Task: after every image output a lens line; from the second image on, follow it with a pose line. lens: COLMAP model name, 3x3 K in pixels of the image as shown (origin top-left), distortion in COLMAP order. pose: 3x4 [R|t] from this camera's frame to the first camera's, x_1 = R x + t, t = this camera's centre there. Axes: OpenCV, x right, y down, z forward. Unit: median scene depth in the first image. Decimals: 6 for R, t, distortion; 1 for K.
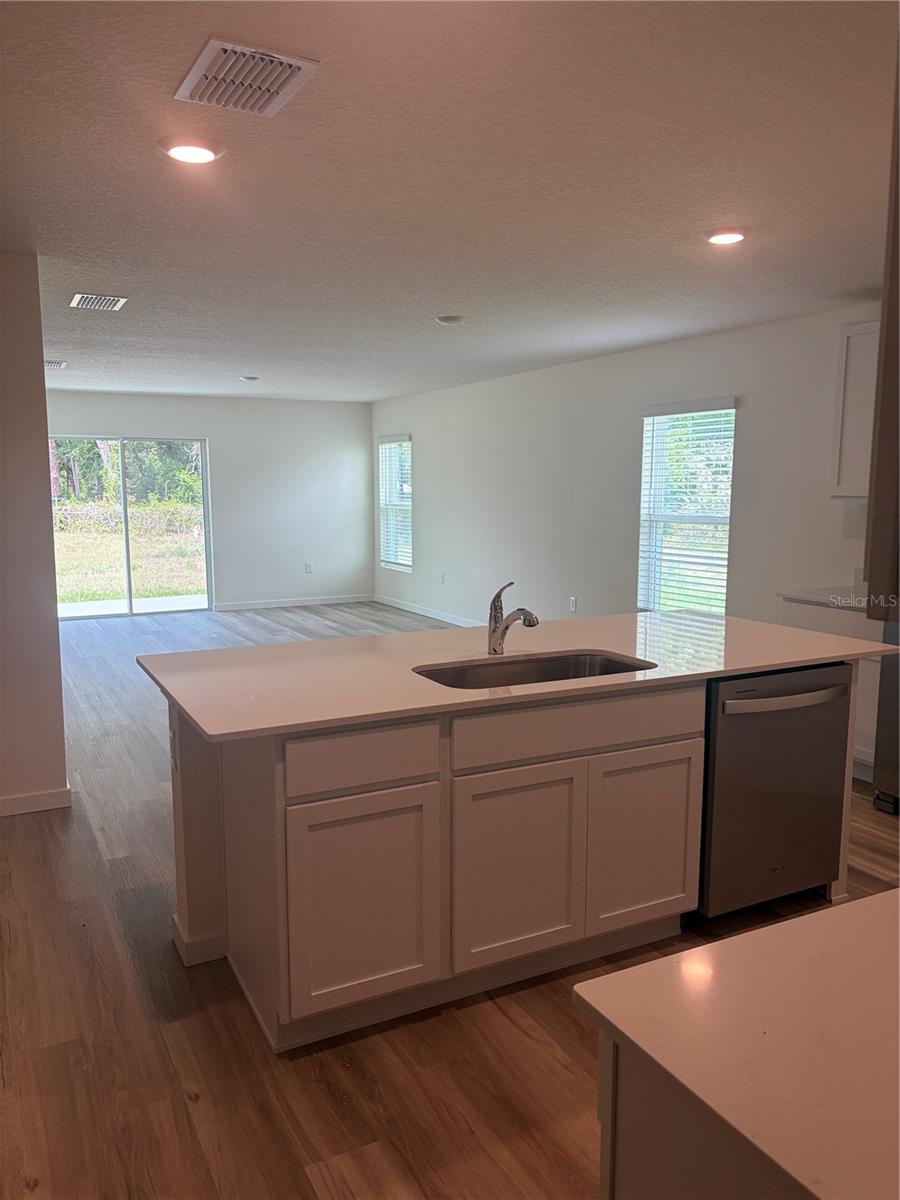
lens RADIAL K [[910.1, 0, 450.0], [0, 910.1, 600.0], [0, 0, 1]] dist [0.051933, -0.074189]
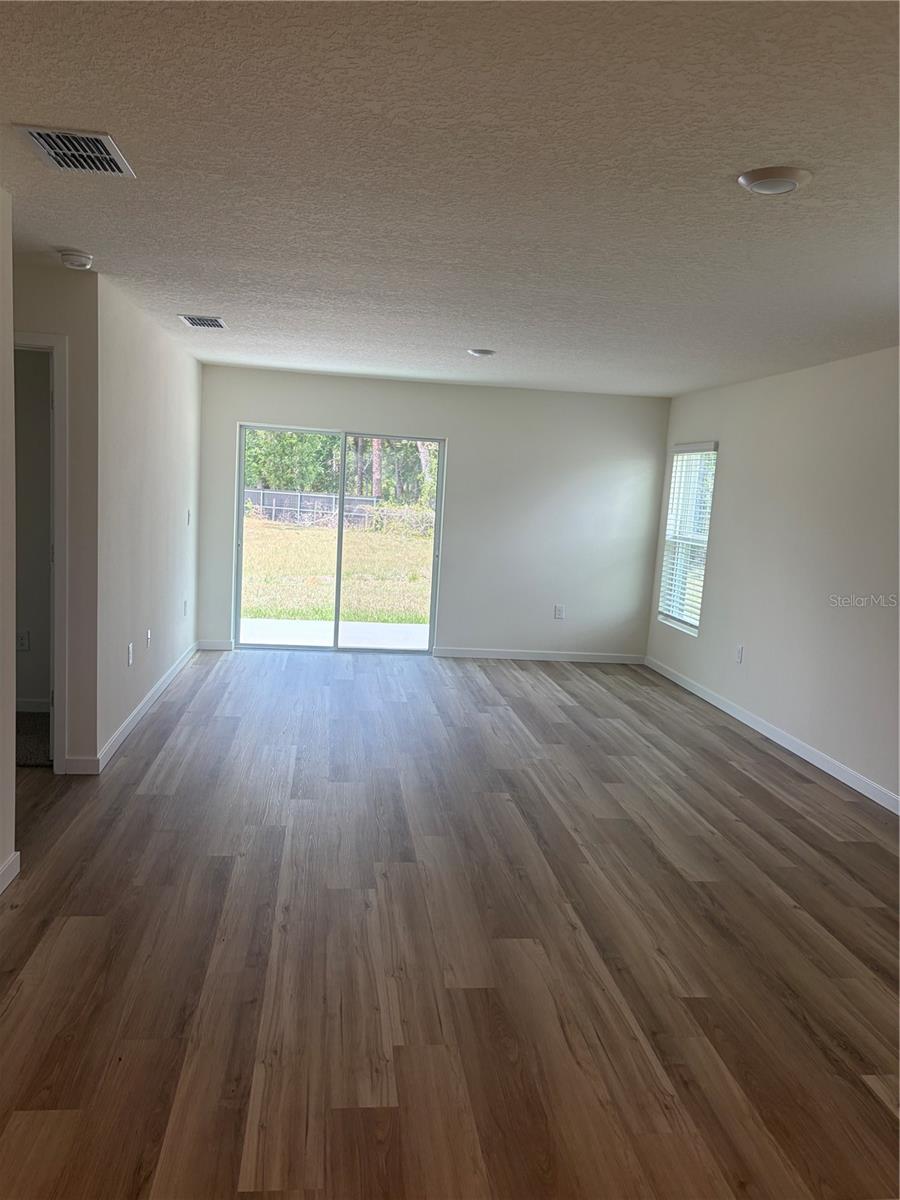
lens RADIAL K [[910.1, 0, 450.0], [0, 910.1, 600.0], [0, 0, 1]] dist [0.051933, -0.074189]
pose [[0.936066, 0.102134, -0.336674, 0.013345], [-0.107455, 0.994206, 0.002844, -0.037827], [0.335014, 0.033515, 0.941617, 0.257229]]
